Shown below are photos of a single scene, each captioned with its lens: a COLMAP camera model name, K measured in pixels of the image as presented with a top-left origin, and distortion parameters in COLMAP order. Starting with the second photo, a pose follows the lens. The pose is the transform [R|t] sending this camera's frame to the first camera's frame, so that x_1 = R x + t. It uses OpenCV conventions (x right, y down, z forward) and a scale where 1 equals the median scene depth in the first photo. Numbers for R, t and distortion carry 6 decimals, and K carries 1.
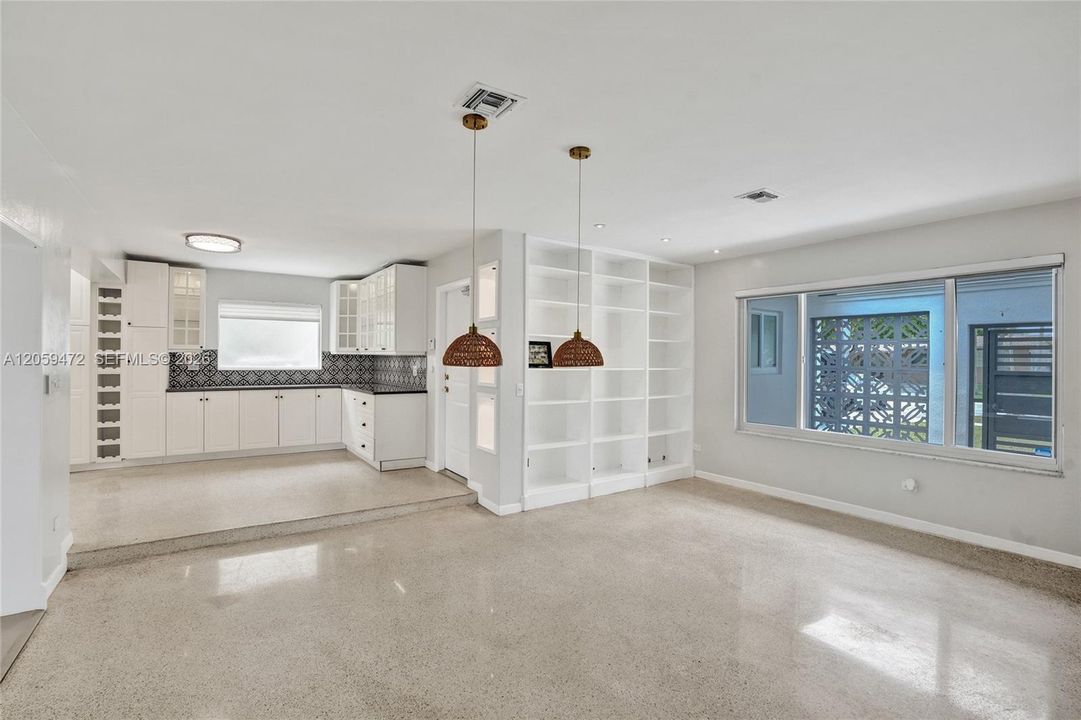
lens RADIAL K [[496.2, 0, 536.1], [0, 496.2, 359.3], [0, 0, 1]] dist [-0.036544, 0.000268]
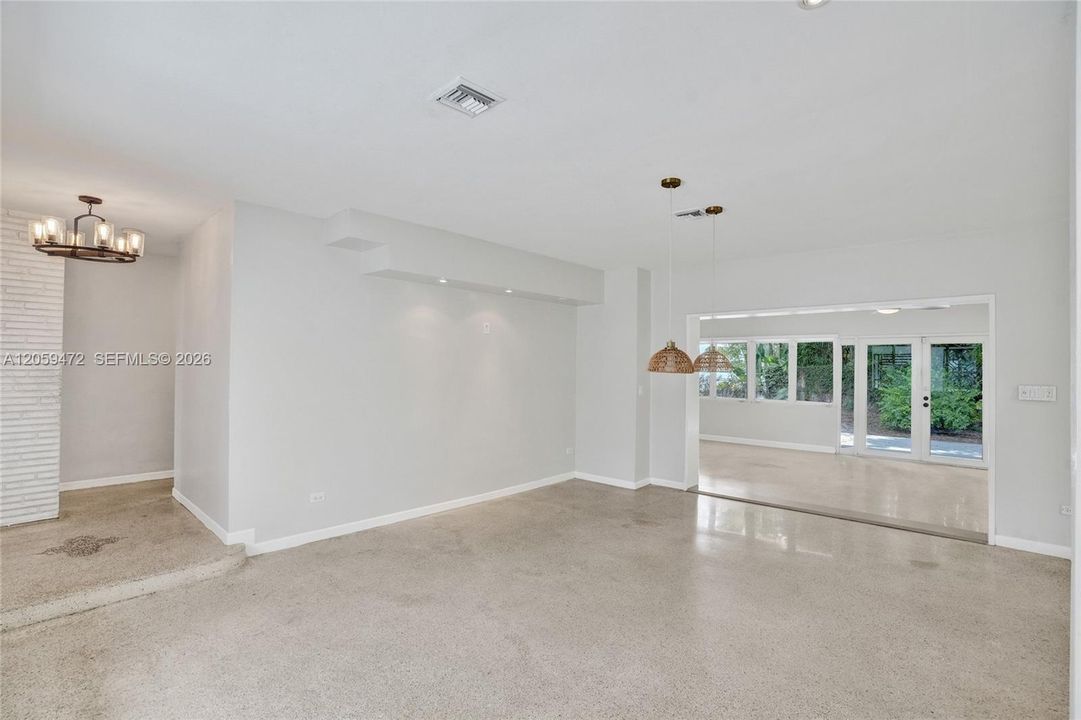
lens RADIAL K [[496.2, 0, 536.1], [0, 496.2, 359.3], [0, 0, 1]] dist [-0.036544, 0.000268]
pose [[-0.966777, -0.021529, -0.254714, 0.303669], [-0.017104, 0.999662, -0.019577, 0.004438], [0.255049, -0.014570, -0.966818, 0.921298]]
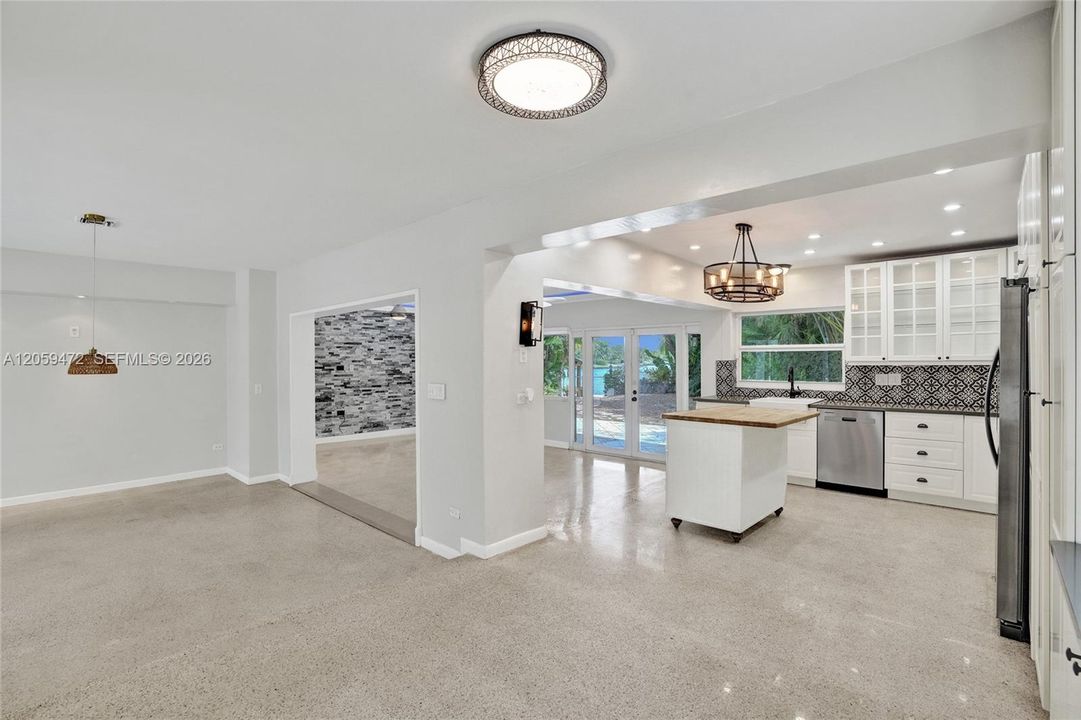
lens RADIAL K [[492.5, 0, 544.4], [0, 492.5, 356.7], [0, 0, 1]] dist [0.000010, 0.000026]
pose [[-0.970222, -0.005494, -0.242154, -0.471932], [-0.003382, 0.999953, -0.009137, -0.015617], [0.242192, -0.008046, -0.970195, 1.147133]]
